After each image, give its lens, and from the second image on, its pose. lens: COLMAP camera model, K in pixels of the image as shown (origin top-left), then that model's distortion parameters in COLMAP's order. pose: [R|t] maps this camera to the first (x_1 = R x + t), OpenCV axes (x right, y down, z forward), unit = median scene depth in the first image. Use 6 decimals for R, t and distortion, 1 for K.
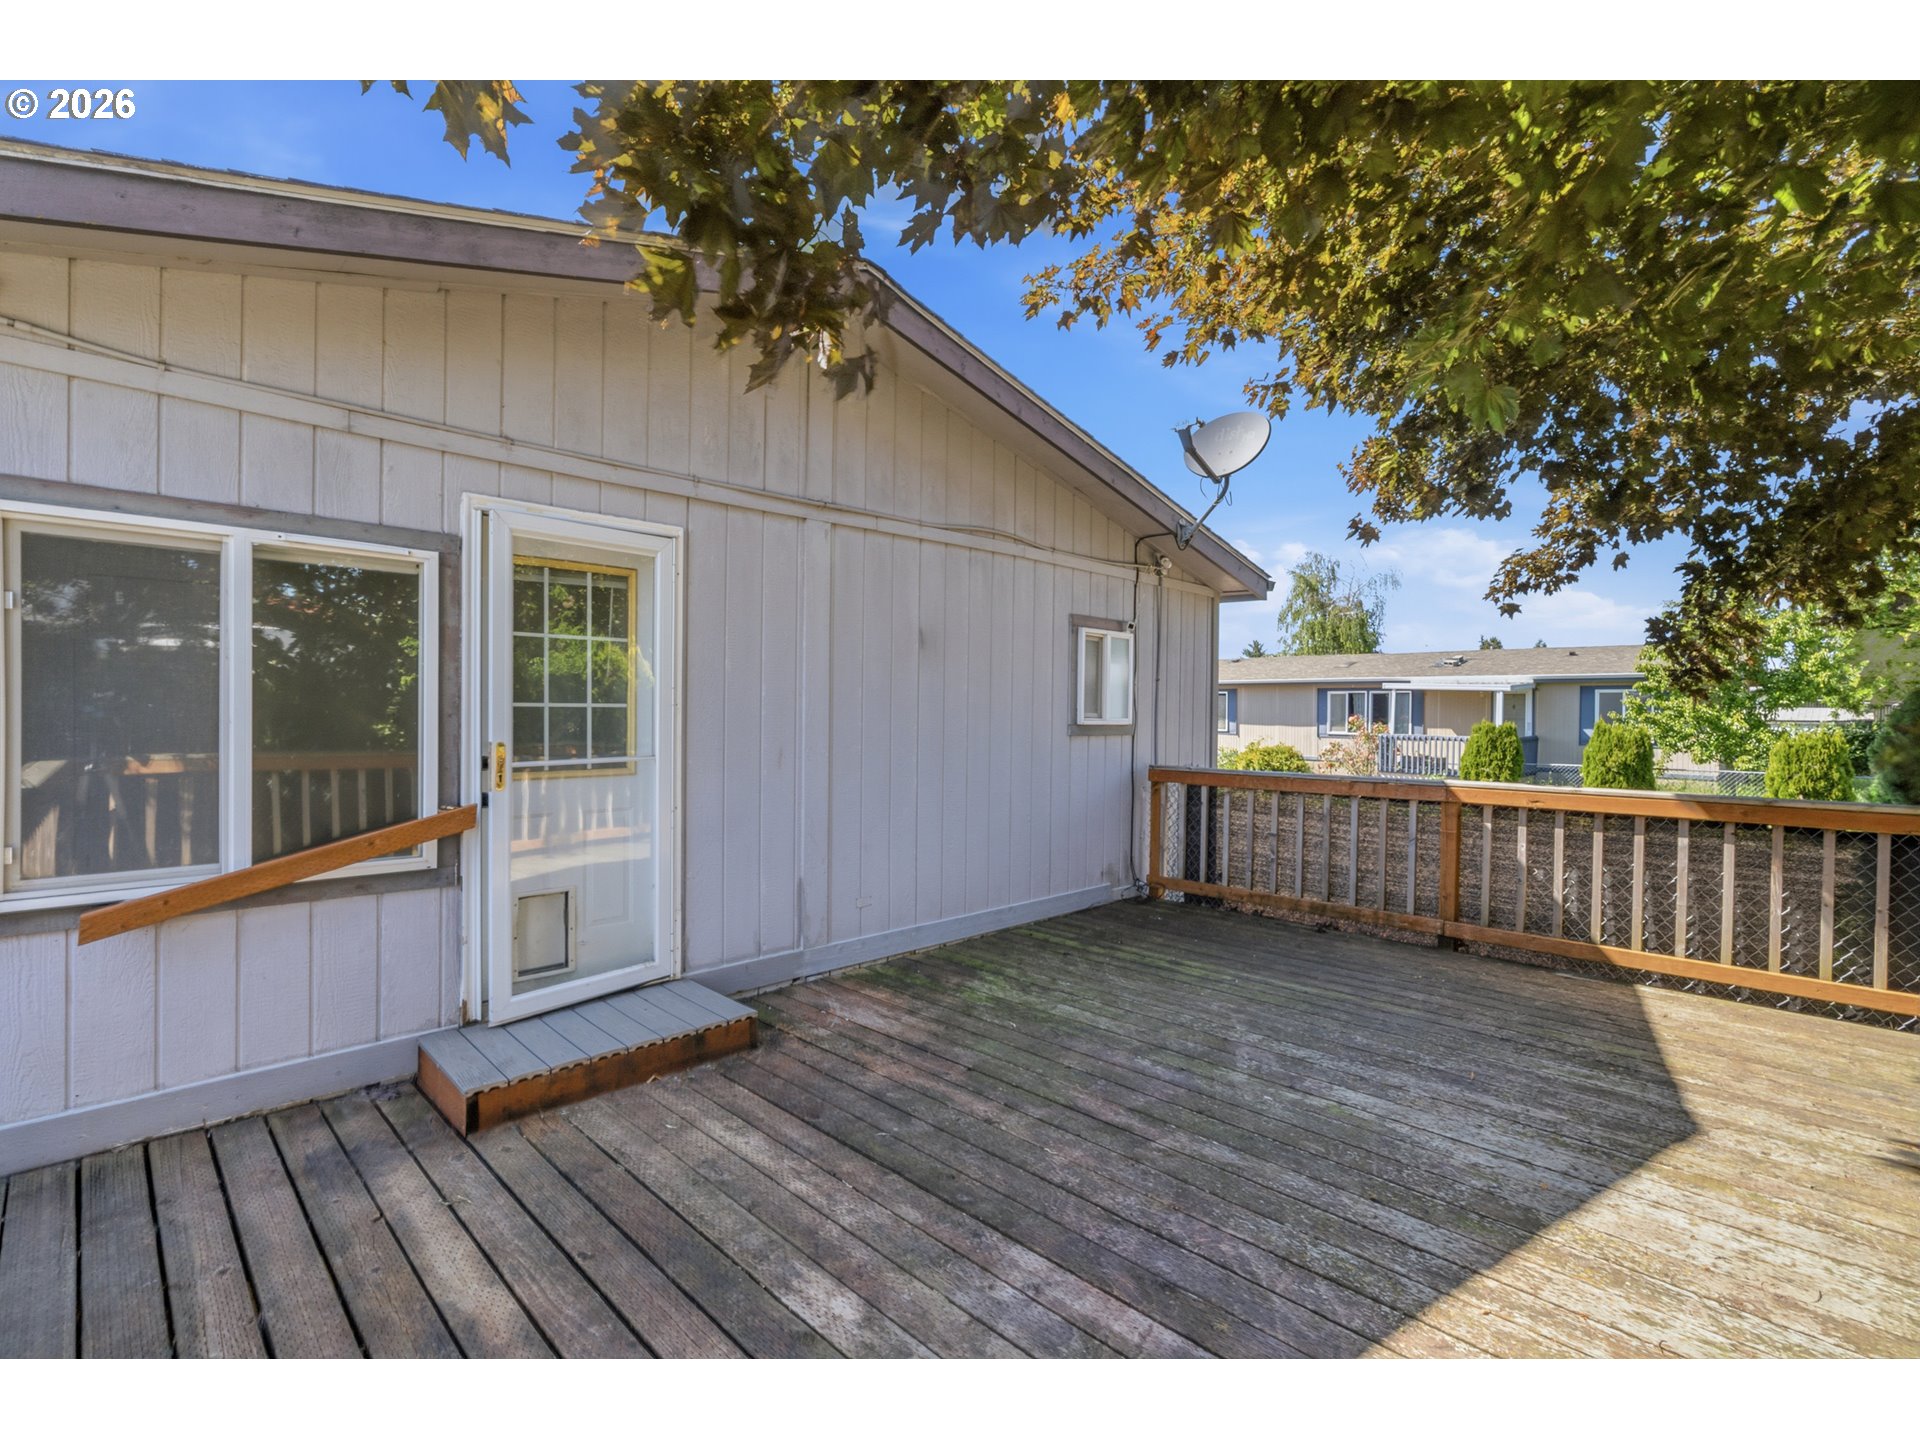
lens RADIAL K [[870.2, 0, 965.6], [0, 870.2, 717.2], [0, 0, 1]] dist [-0.004883, 0.000476]
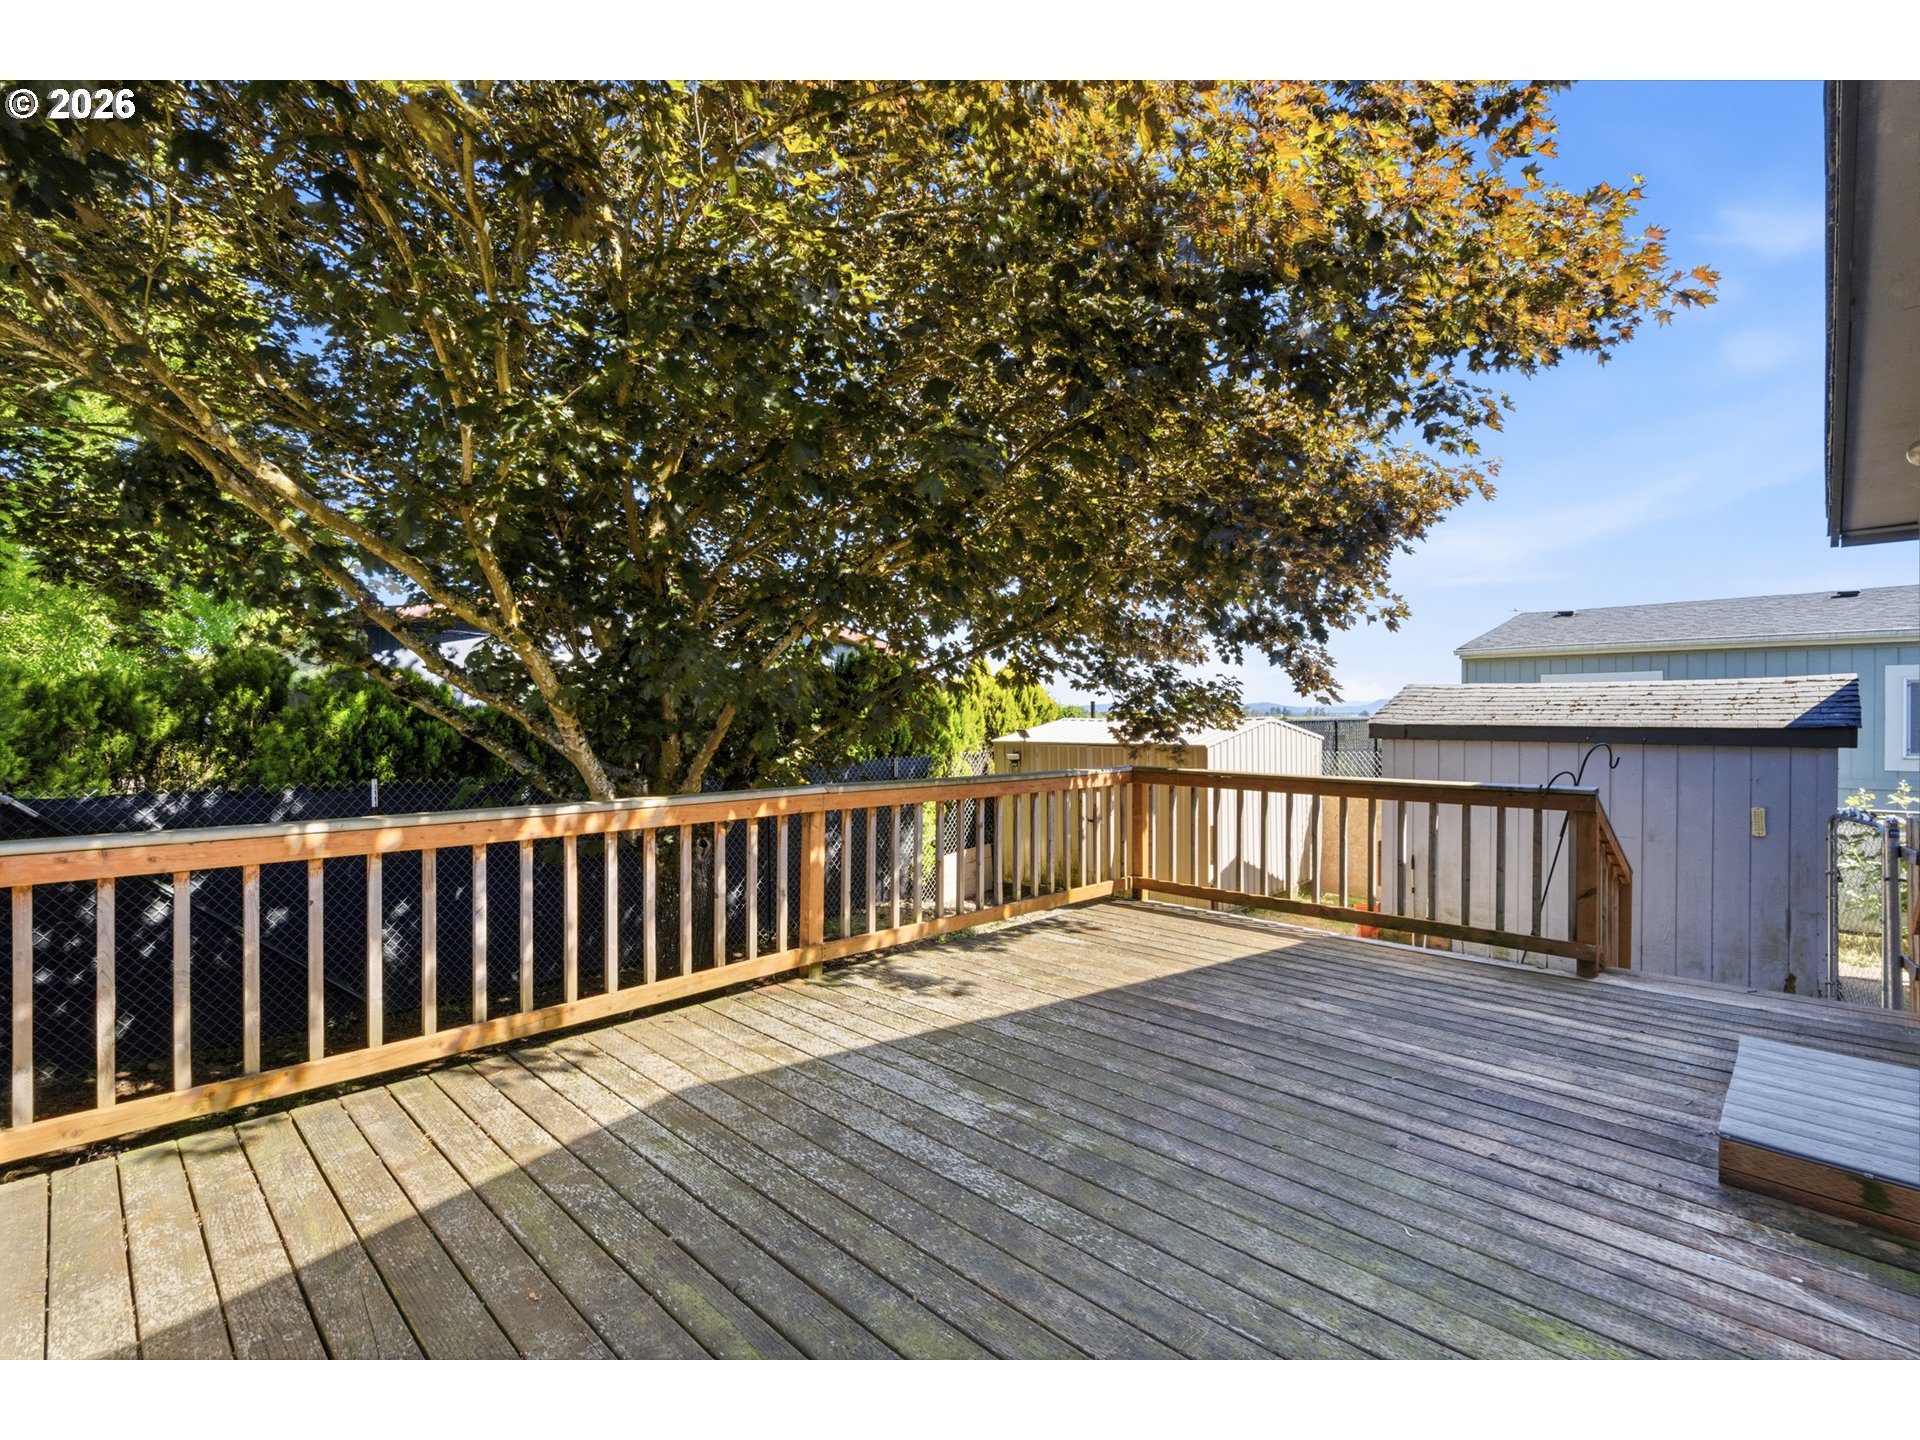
lens RADIAL K [[870.2, 0, 962.9], [0, 870.2, 724.3], [0, 0, 1]] dist [-0.004883, 0.000476]
pose [[-0.999856, -0.009789, -0.013840, 0.372514], [-0.010043, 0.999780, 0.018396, -0.006320], [0.013656, 0.018532, -0.999735, 1.569339]]
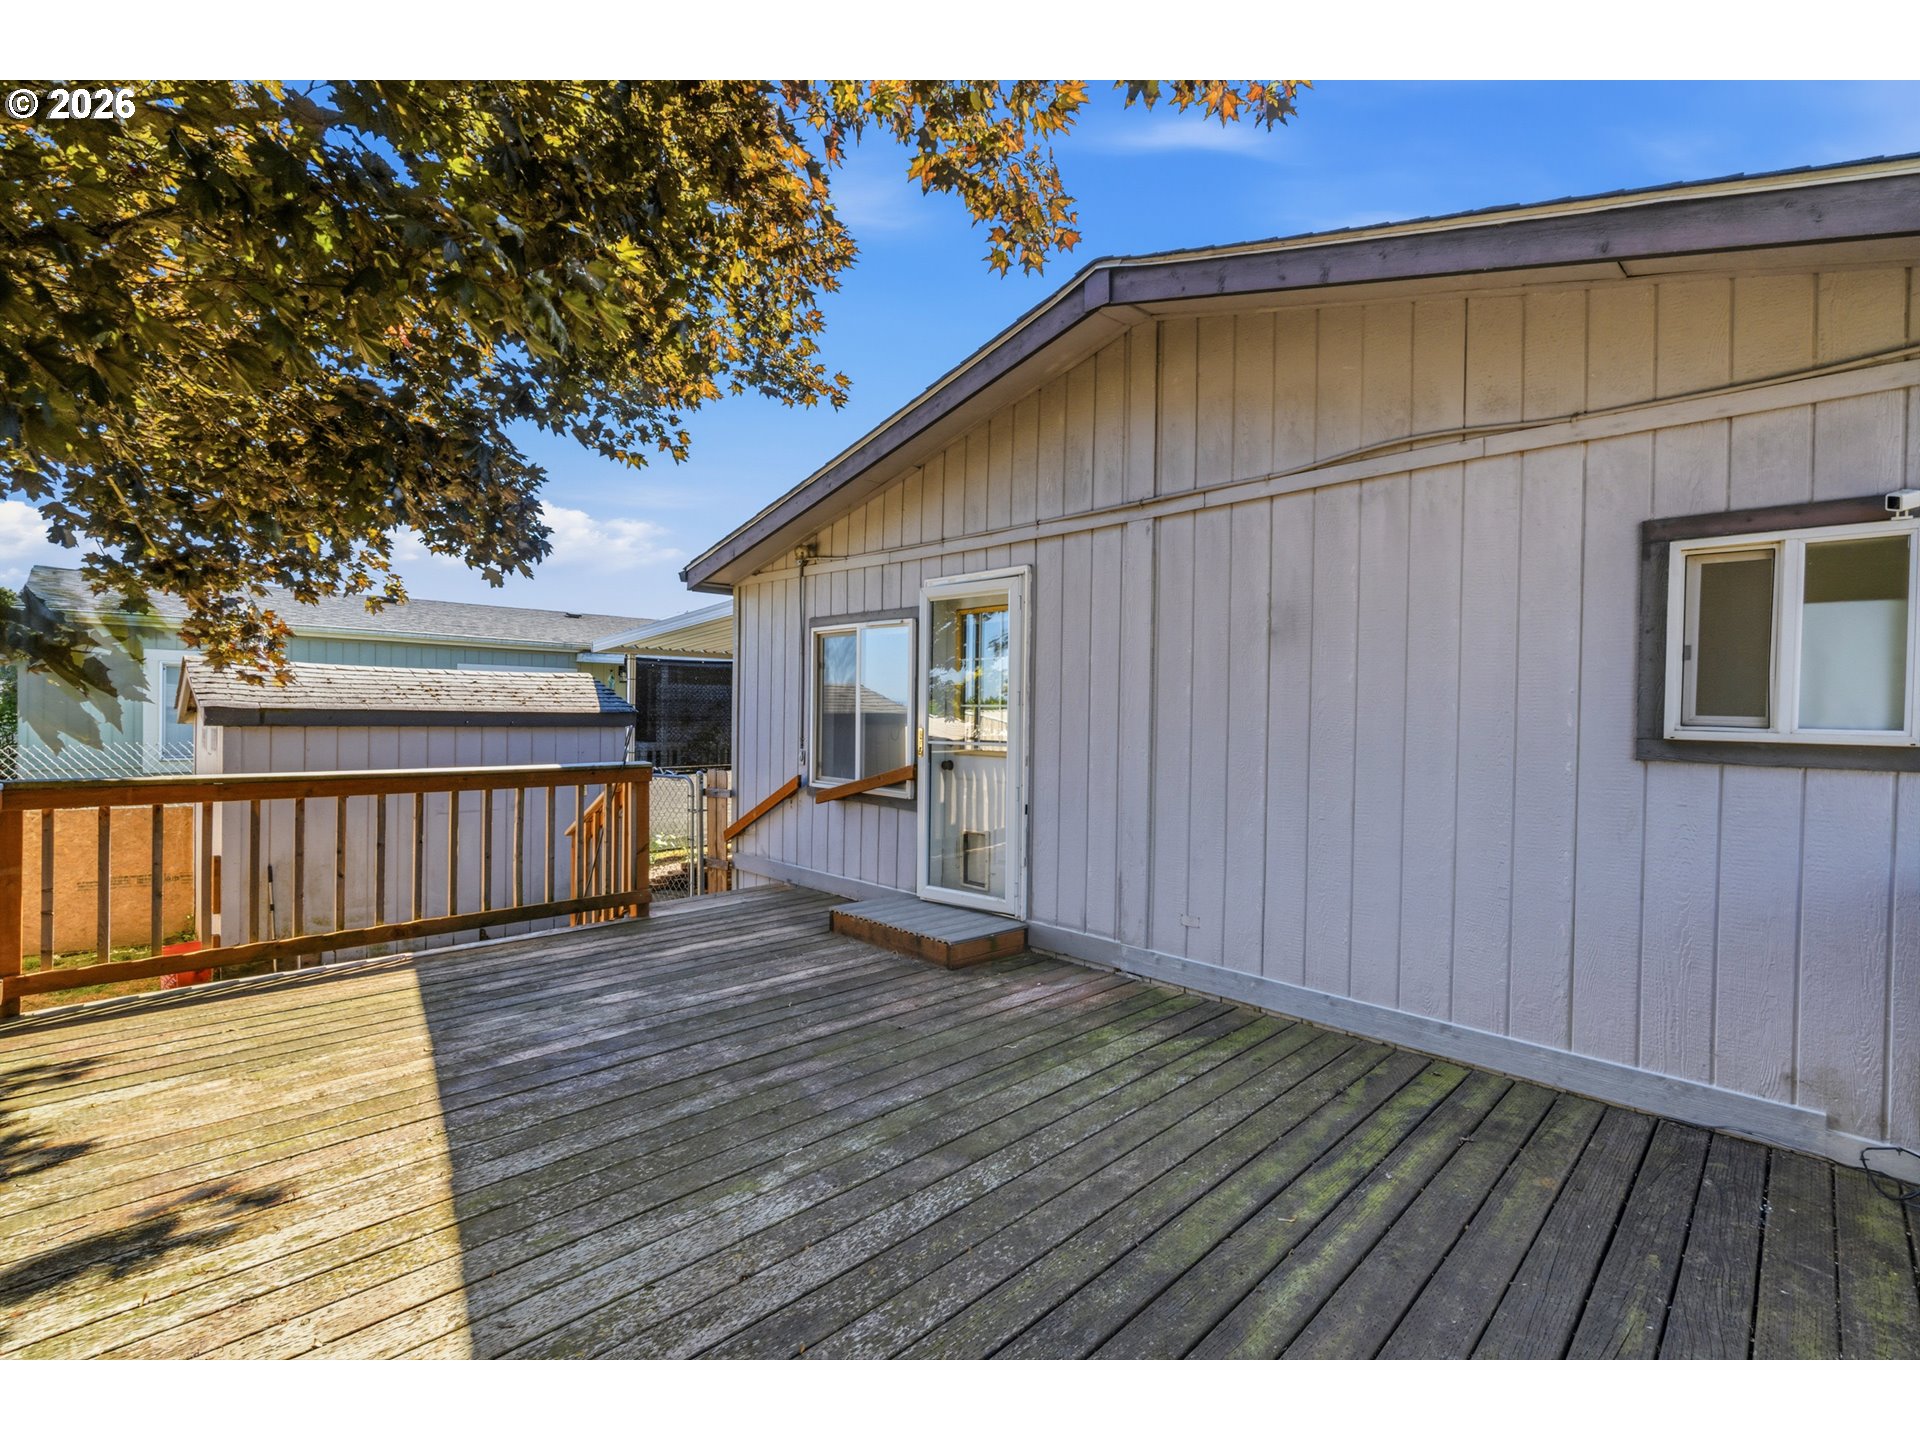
lens RADIAL K [[870.2, 0, 969.1], [0, 870.2, 719.3], [0, 0, 1]] dist [-0.004883, 0.000476]
pose [[0.009203, -0.002261, -0.999955, 0.960139], [-0.025237, 0.999678, -0.002492, 0.012583], [0.999639, 0.025259, 0.009143, 0.924361]]
